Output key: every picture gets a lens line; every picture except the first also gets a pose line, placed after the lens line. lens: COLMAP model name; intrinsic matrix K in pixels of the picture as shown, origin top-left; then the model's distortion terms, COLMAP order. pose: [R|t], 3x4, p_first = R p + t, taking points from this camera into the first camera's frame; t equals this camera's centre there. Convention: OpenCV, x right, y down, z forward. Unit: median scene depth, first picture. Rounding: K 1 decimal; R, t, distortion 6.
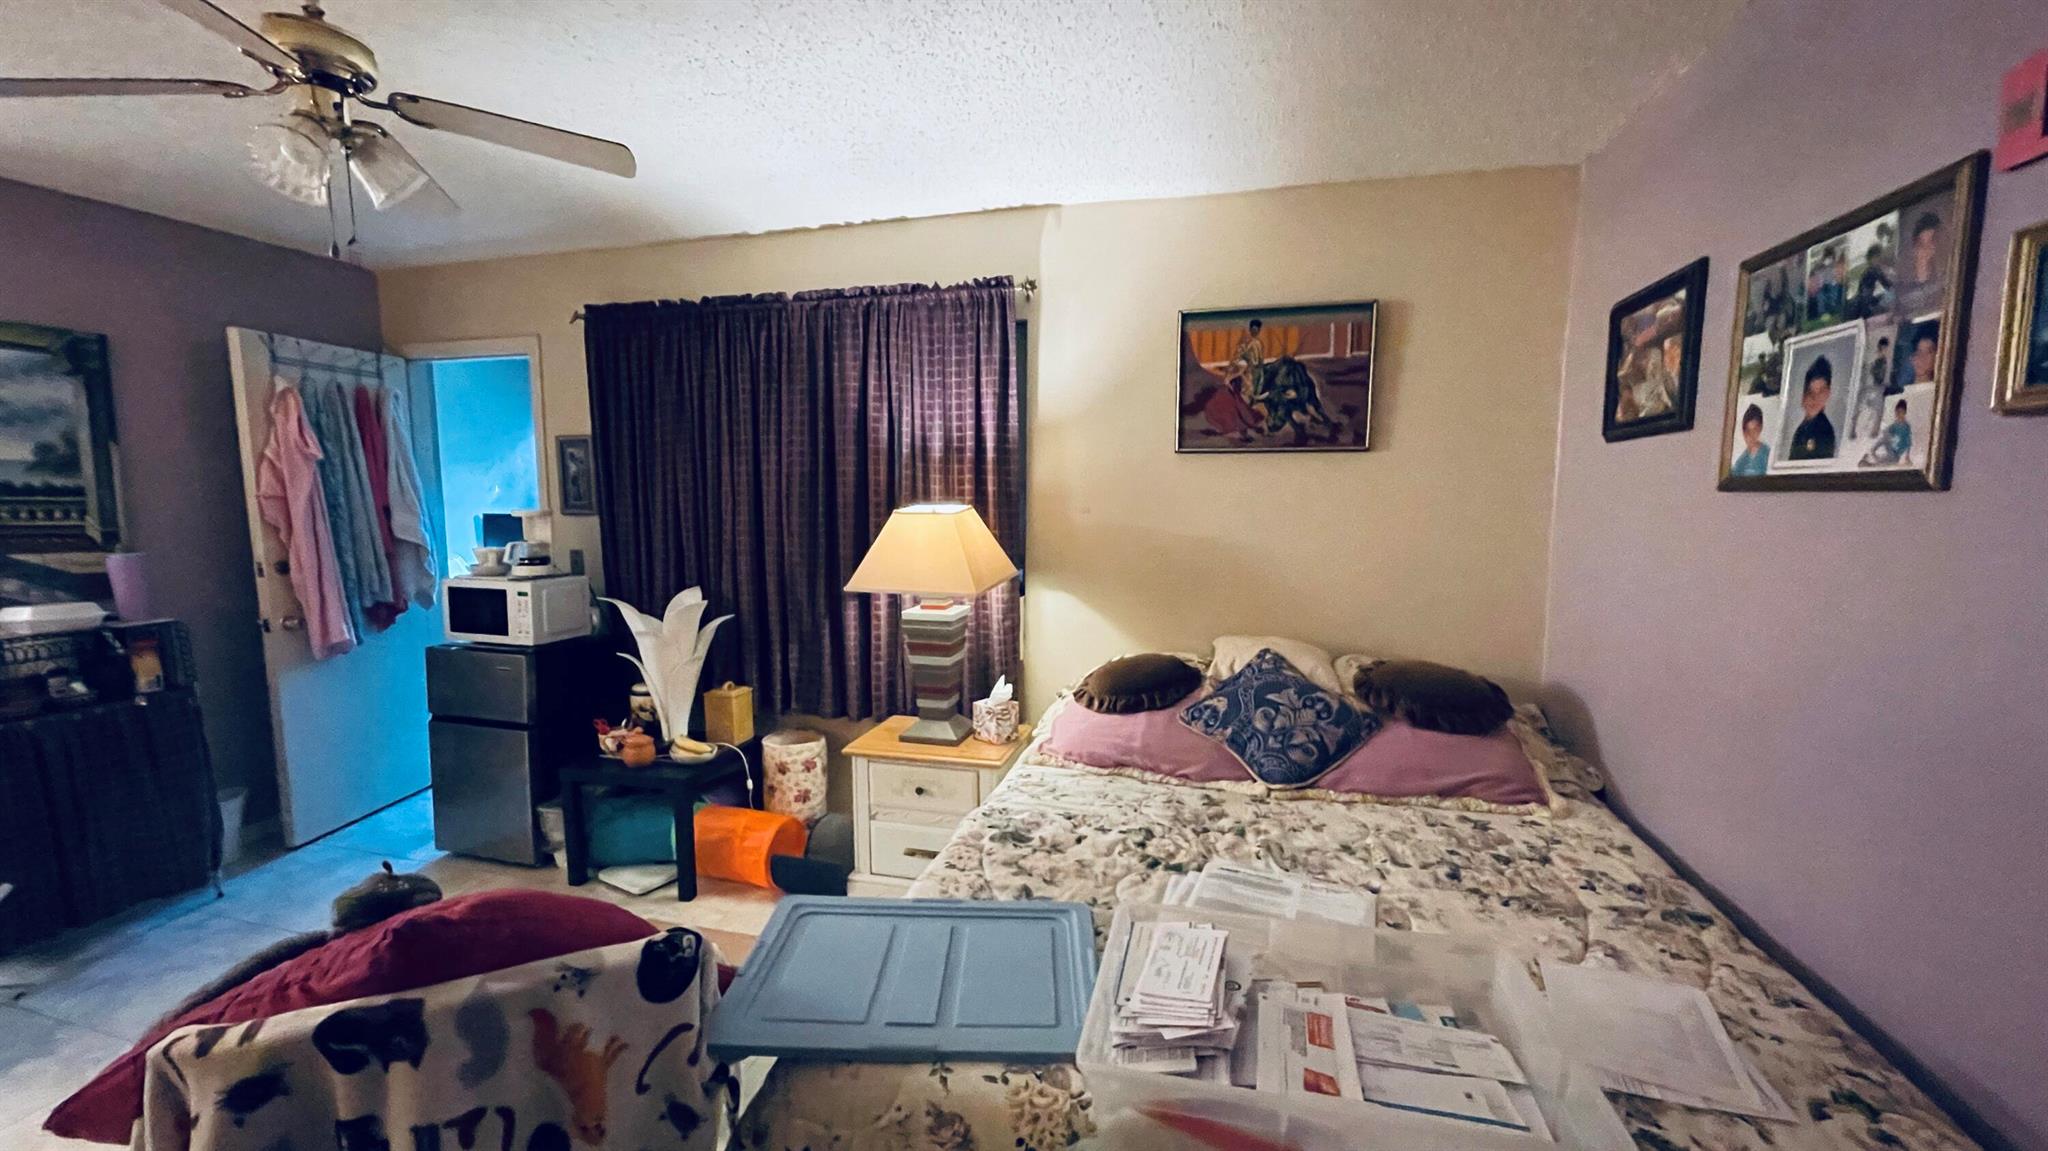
lens RADIAL K [[833.1, 0, 1017.6], [0, 833.1, 580.2], [0, 0, 1]] dist [-0.001192, 0.000358]
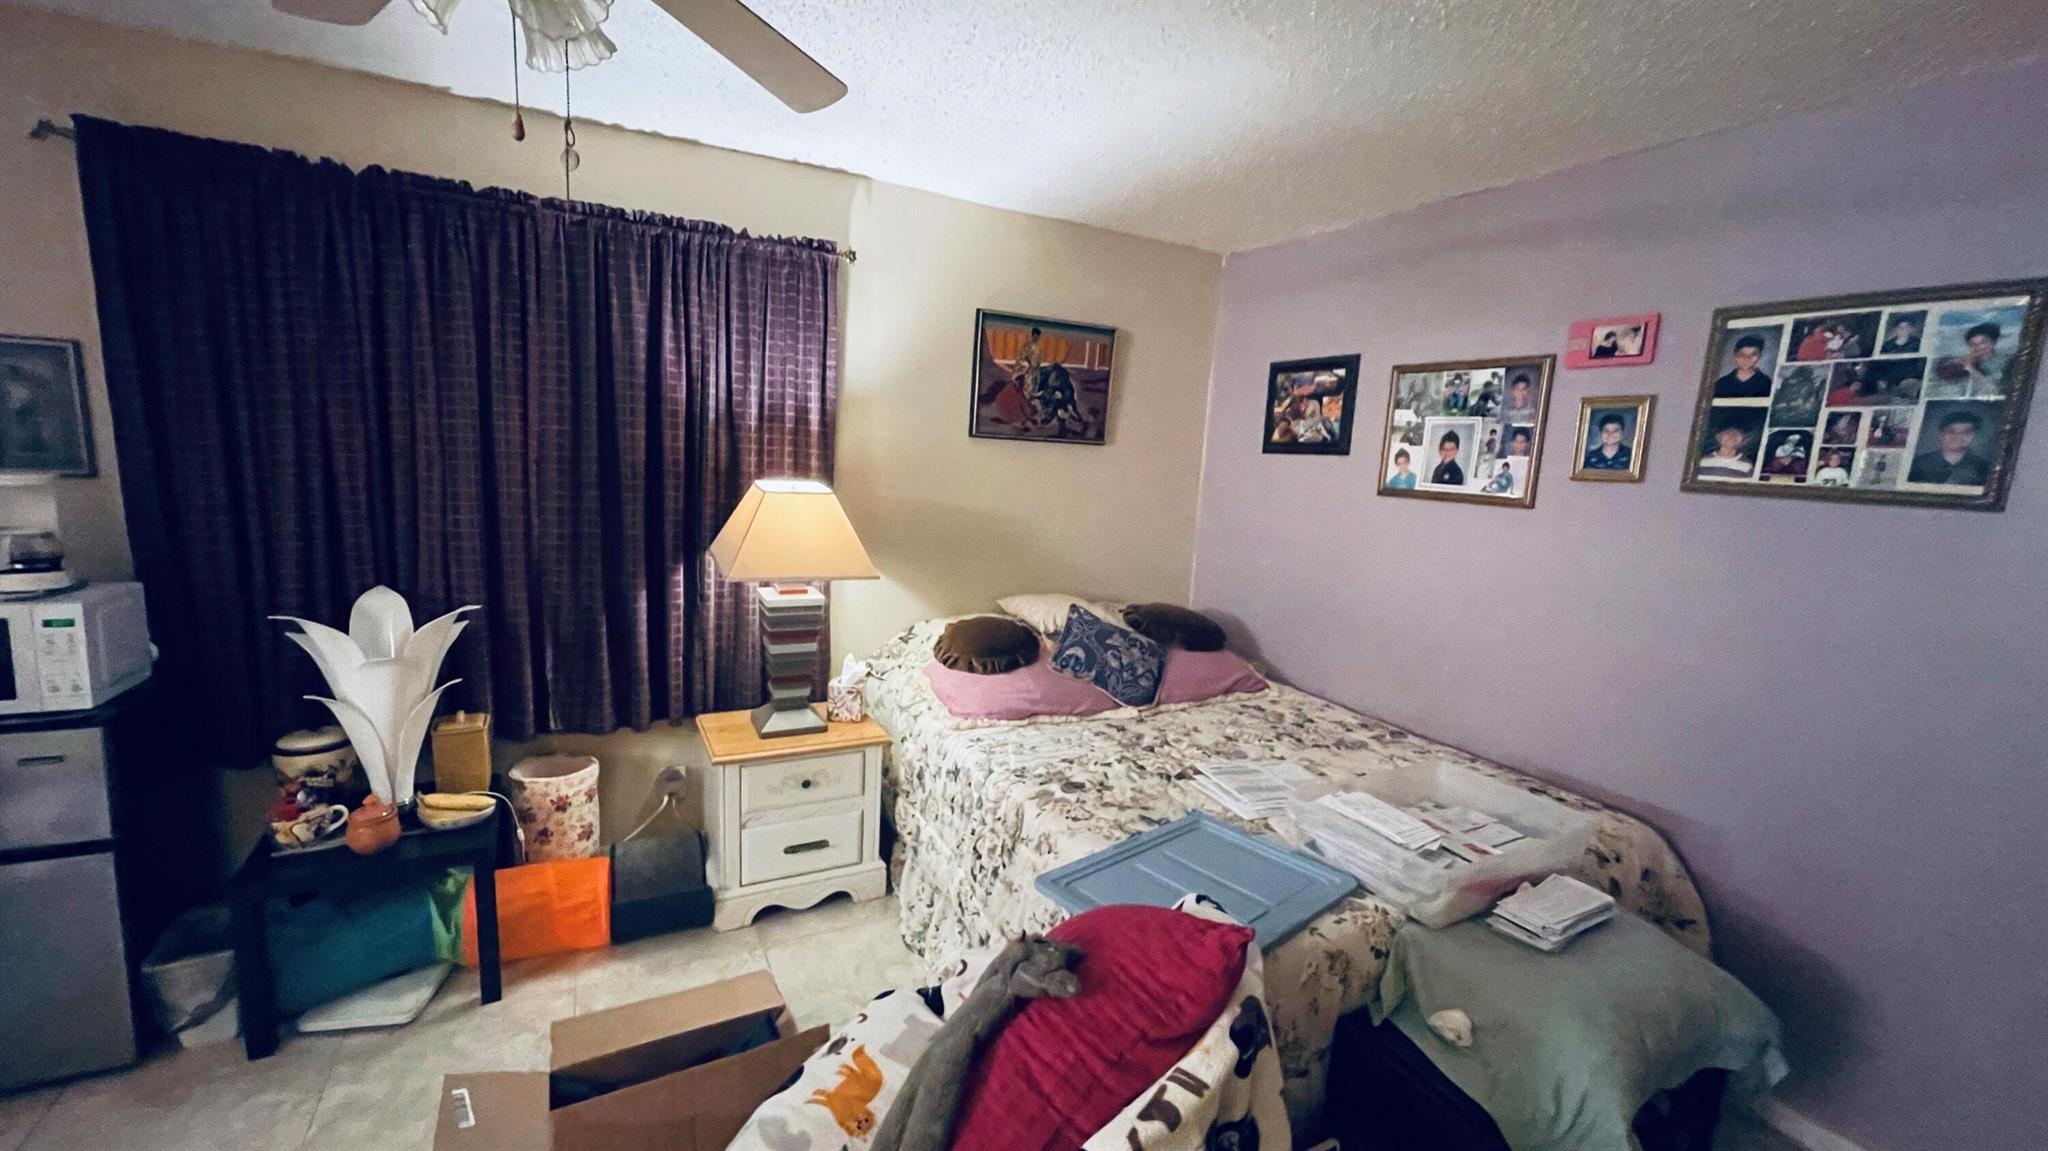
lens RADIAL K [[833.1, 0, 1023.3], [0, 833.1, 578.2], [0, 0, 1]] dist [-0.001192, 0.000358]
pose [[0.725622, -0.067439, 0.684781, -0.570772], [0.019735, 0.996816, 0.077258, -0.051170], [-0.687811, -0.042546, 0.724642, 0.142789]]
